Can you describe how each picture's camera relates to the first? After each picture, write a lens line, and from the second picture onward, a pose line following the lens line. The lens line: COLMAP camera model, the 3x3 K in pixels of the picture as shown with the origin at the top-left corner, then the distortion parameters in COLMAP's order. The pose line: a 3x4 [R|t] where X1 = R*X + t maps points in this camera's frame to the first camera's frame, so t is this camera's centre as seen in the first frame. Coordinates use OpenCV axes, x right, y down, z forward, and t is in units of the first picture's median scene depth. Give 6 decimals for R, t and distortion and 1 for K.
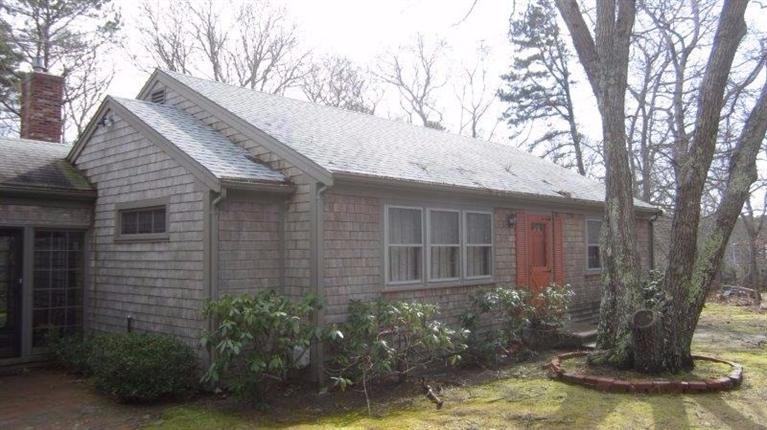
lens RADIAL K [[634.0, 0, 384.1], [0, 634.0, 214.7], [0, 0, 1]] dist [-0.029090, 0.005590]
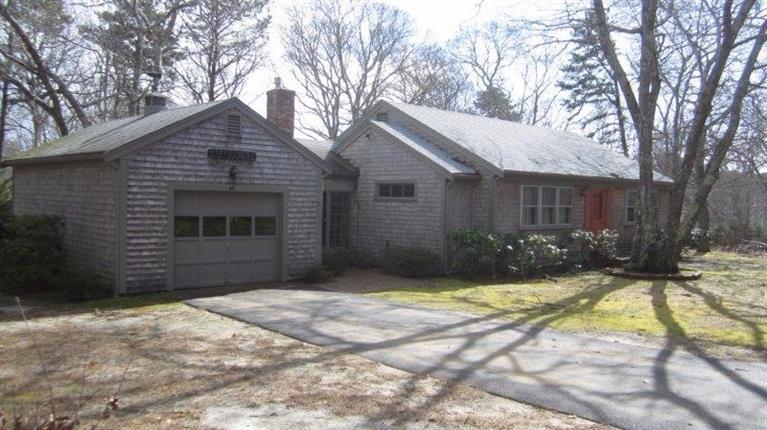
lens RADIAL K [[634.0, 0, 383.1], [0, 634.0, 212.9], [0, 0, 1]] dist [-0.029090, 0.005590]
pose [[0.998256, 0.028777, -0.051548, -0.281043], [-0.024563, 0.996444, 0.080603, -0.067772], [0.053684, -0.079196, 0.995412, -0.831640]]
